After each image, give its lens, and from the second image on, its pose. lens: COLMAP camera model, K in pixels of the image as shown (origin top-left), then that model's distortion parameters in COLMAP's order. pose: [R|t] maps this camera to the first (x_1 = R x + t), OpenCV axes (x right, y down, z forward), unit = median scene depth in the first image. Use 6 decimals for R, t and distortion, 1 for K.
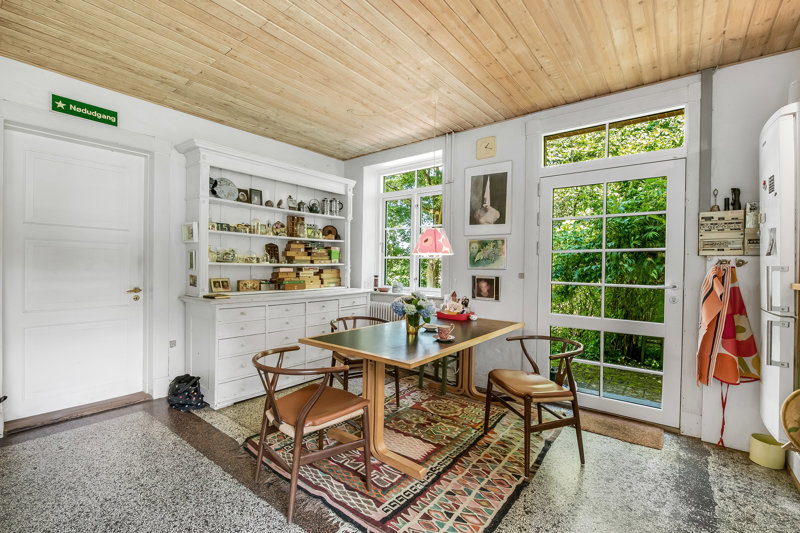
lens RADIAL K [[358.9, 0, 397.6], [0, 358.9, 265.8], [0, 0, 1]] dist [0.001118, 0.000015]
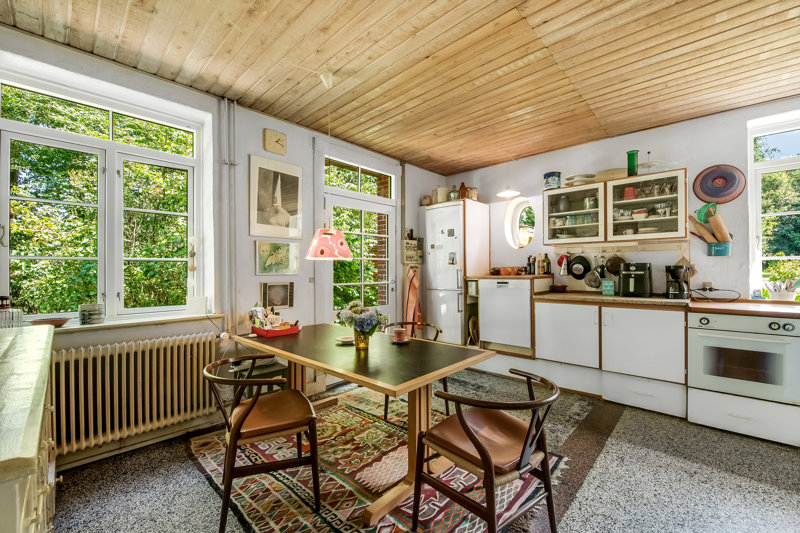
lens RADIAL K [[326.0, 0, 399.4], [0, 326.0, 266.9], [0, 0, 1]] dist [-0.002610, -0.000301]
pose [[0.095681, -0.004720, 0.995401, -0.692333], [0.006706, 0.999969, 0.004097, -0.015619], [-0.995389, 0.006283, 0.095709, 0.764039]]
